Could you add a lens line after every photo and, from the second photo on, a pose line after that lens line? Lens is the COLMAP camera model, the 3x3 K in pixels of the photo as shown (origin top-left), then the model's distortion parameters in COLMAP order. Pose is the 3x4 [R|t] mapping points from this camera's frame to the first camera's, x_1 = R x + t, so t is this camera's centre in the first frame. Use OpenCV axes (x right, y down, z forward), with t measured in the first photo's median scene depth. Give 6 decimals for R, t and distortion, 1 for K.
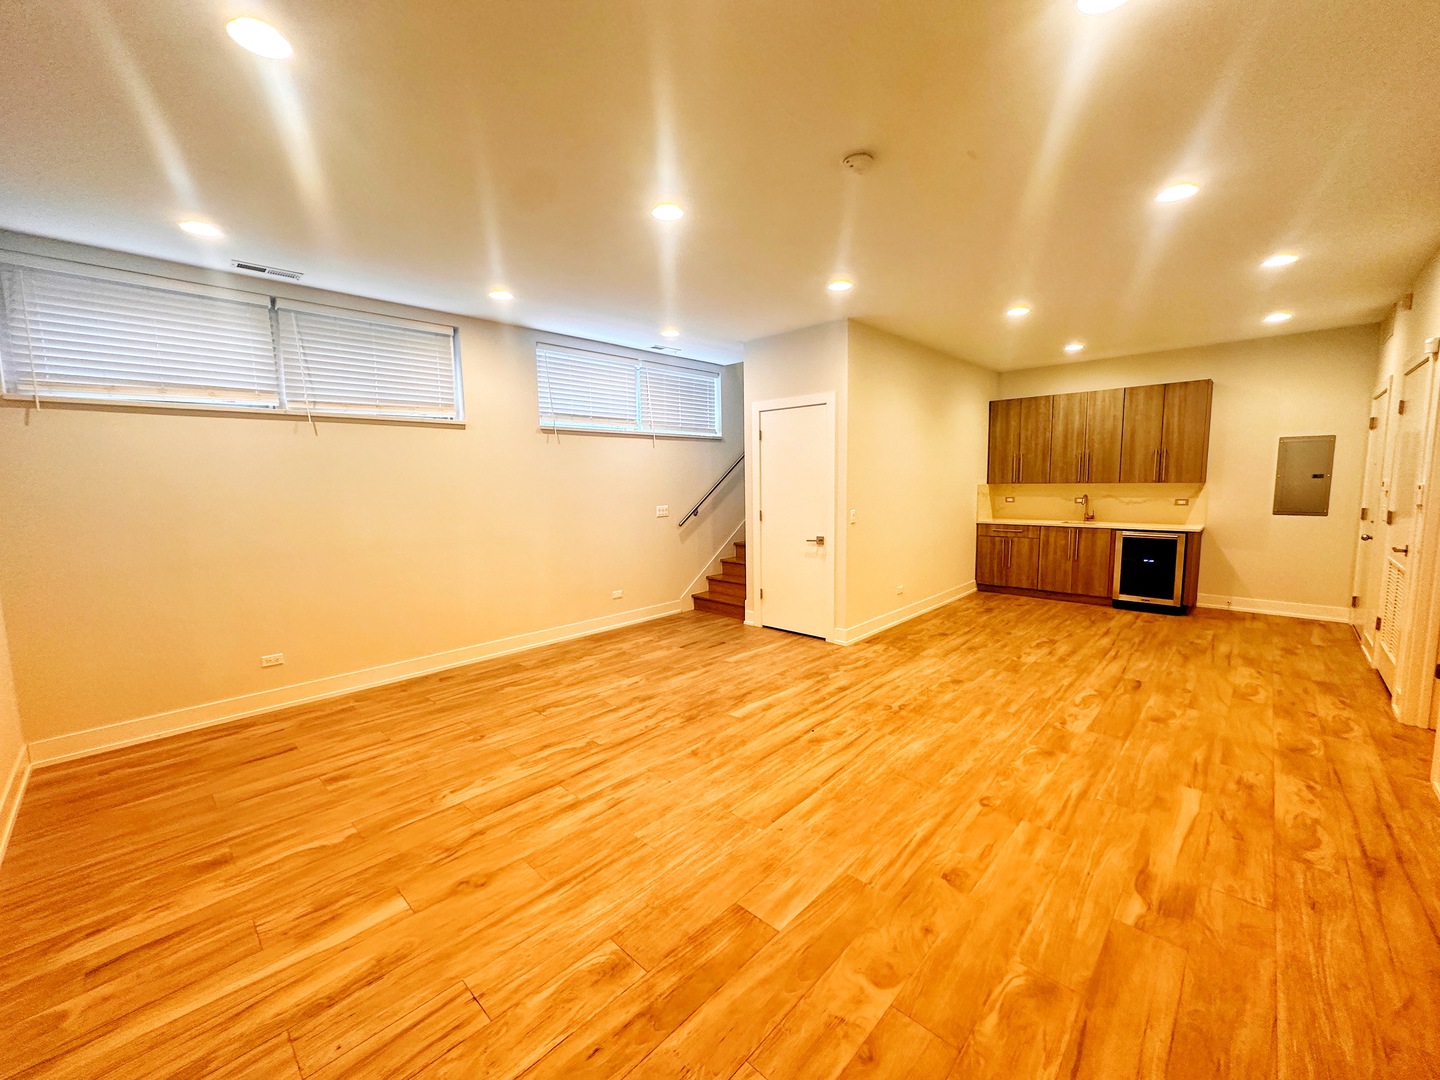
lens RADIAL K [[576.2, 0, 712.1], [0, 576.2, 540.6], [0, 0, 1]] dist [-0.001097, 0.000060]
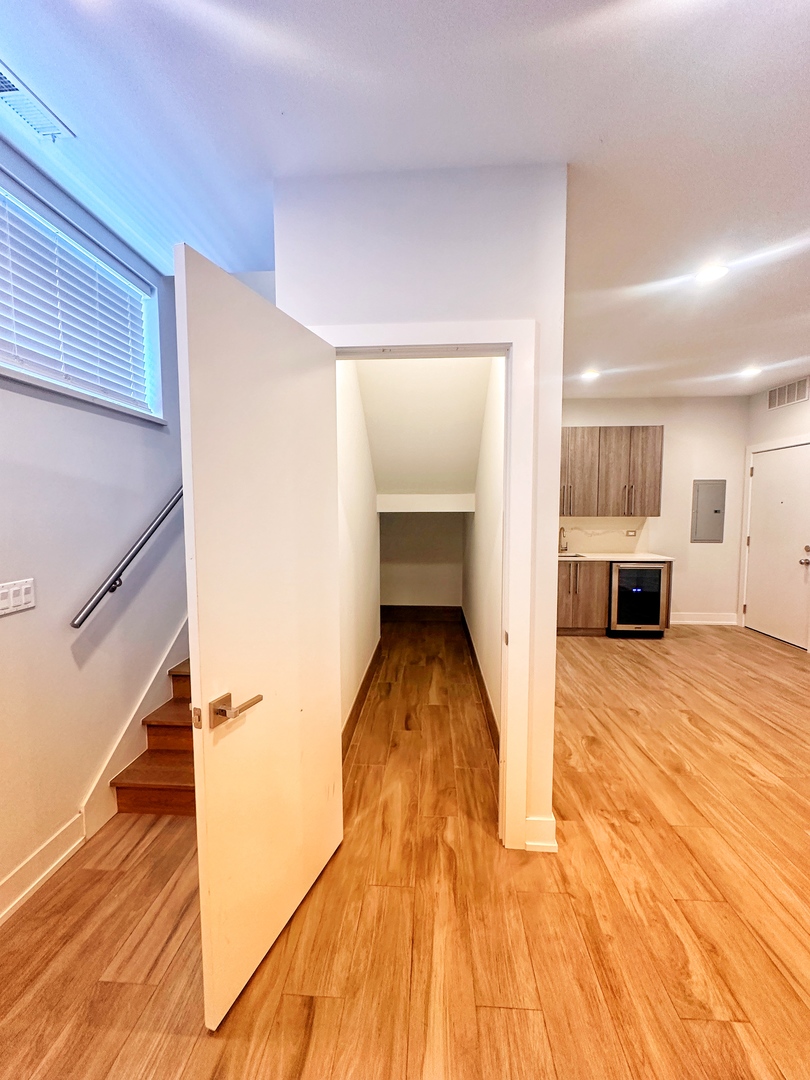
lens RADIAL K [[432.2, 0, 405.0], [0, 432.2, 540.0], [0, 0, 1]] dist [-0.001097, 0.000060]
pose [[0.755877, -0.034989, 0.653778, -0.128623], [0.059509, 0.998109, -0.015386, -0.113577], [-0.652004, 0.050536, 0.756530, 1.097634]]
